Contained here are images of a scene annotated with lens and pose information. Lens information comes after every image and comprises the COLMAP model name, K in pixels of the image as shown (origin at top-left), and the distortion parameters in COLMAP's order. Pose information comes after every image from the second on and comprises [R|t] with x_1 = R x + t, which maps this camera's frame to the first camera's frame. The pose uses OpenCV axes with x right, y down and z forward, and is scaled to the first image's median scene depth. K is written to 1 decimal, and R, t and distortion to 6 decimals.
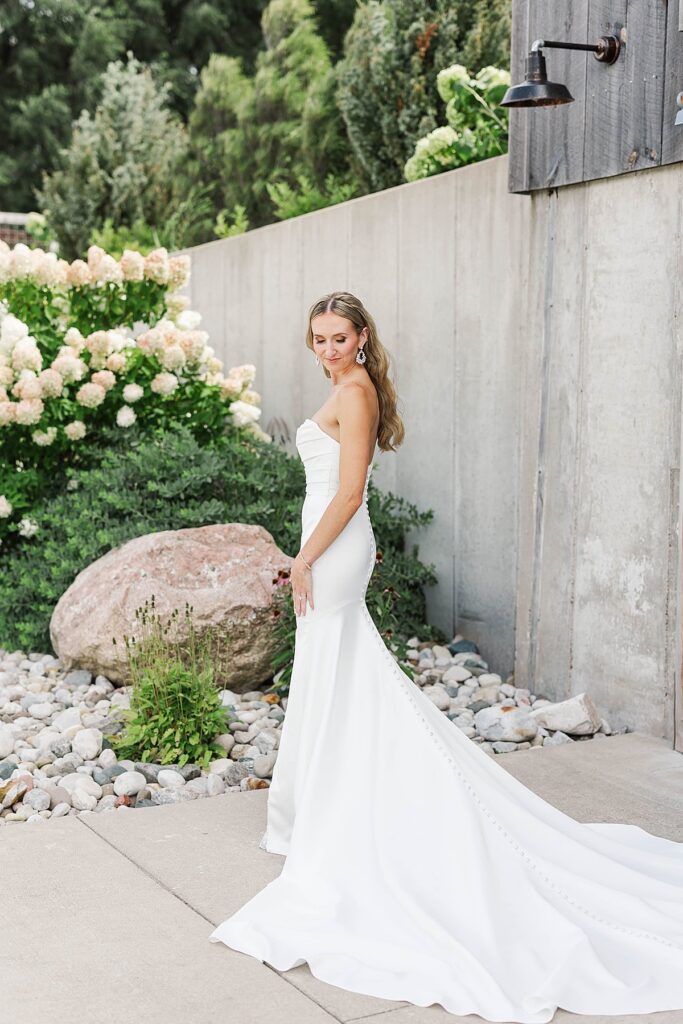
lens RADIAL K [[1519.8, 0, 341.5], [0, 1519.8, 512.0], [0, 0, 1]] dist [0.025703, 0.087767]
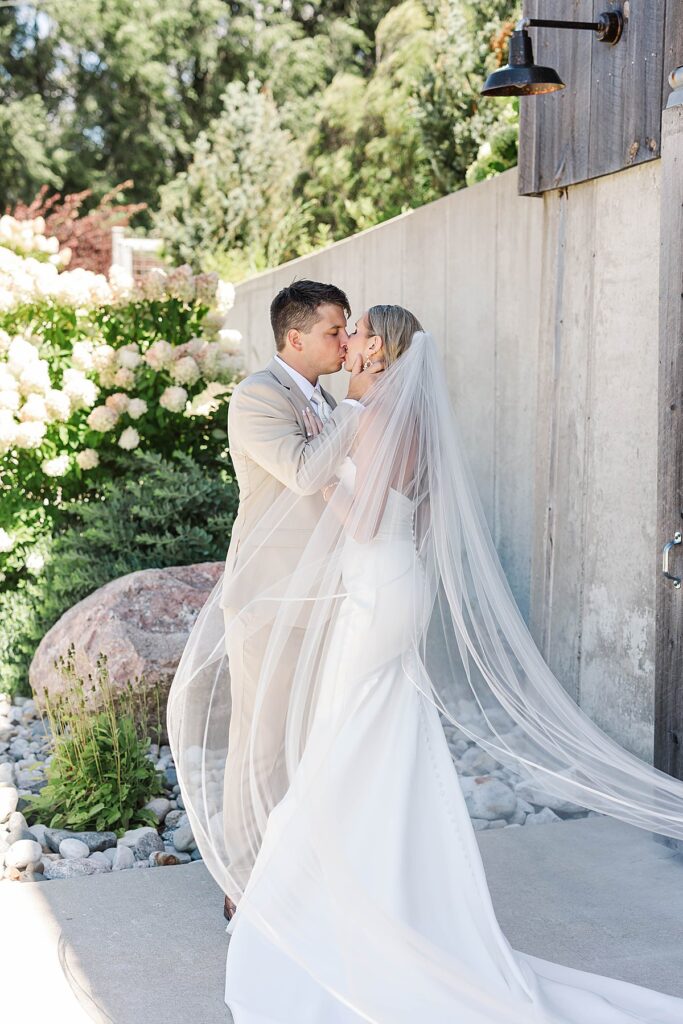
lens RADIAL K [[1519.8, 0, 341.5], [0, 1519.8, 512.0], [0, 0, 1]] dist [0.025703, 0.087767]
pose [[0.989107, 0.009580, -0.146888, 0.139750], [-0.012355, 0.999762, -0.017988, -0.007116], [0.146680, 0.019606, 0.988990, 0.107323]]
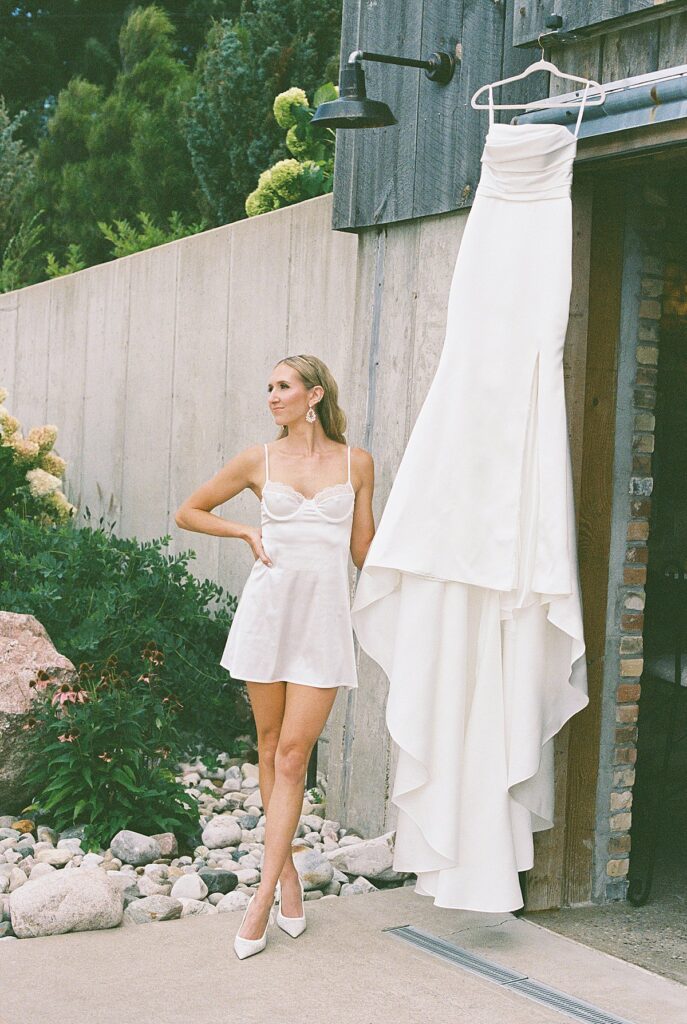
lens RADIAL K [[1653.2, 0, 343.5], [0, 1653.2, 512.0], [0, 0, 1]] dist [-0.106563, 0.059606]
pose [[0.998284, 0.032099, 0.048977, 0.075969], [-0.029650, 0.998313, -0.049924, -0.007474], [-0.050497, 0.048386, 0.997551, 0.093629]]
